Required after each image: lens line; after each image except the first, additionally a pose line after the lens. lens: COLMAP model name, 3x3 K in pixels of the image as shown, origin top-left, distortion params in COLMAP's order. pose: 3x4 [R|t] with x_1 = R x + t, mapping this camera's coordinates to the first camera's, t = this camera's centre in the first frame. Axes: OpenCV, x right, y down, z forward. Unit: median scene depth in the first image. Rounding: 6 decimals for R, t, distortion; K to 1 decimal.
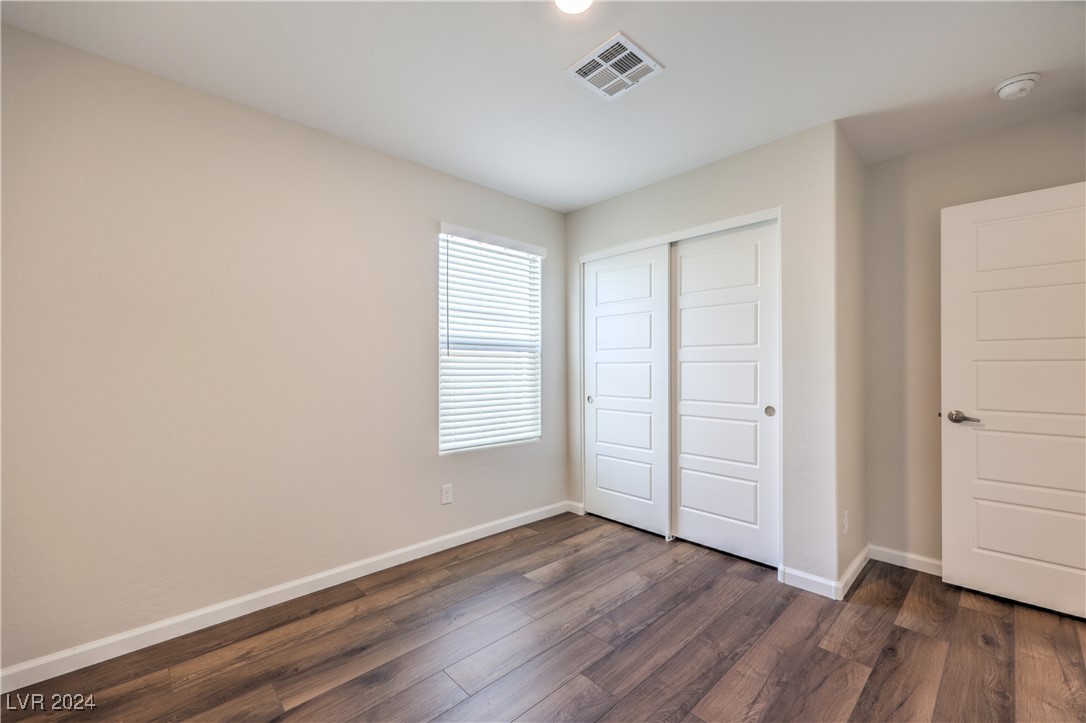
lens RADIAL K [[441.3, 0, 545.7], [0, 441.3, 363.8], [0, 0, 1]] dist [0.000299, 0.000316]
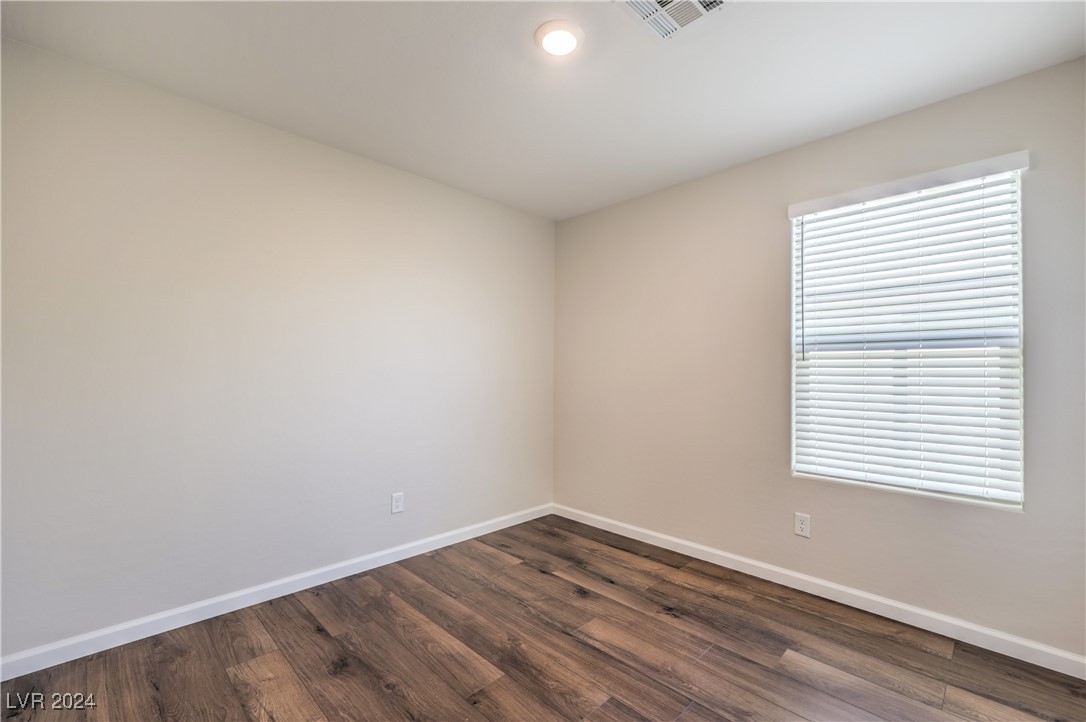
lens RADIAL K [[441.3, 0, 545.7], [0, 441.3, 363.3], [0, 0, 1]] dist [0.000299, 0.000316]
pose [[0.045224, -0.022770, -0.998717, 0.627127], [-0.004589, 0.999725, -0.023001, 0.011353], [0.998966, 0.005623, 0.045107, 0.500219]]
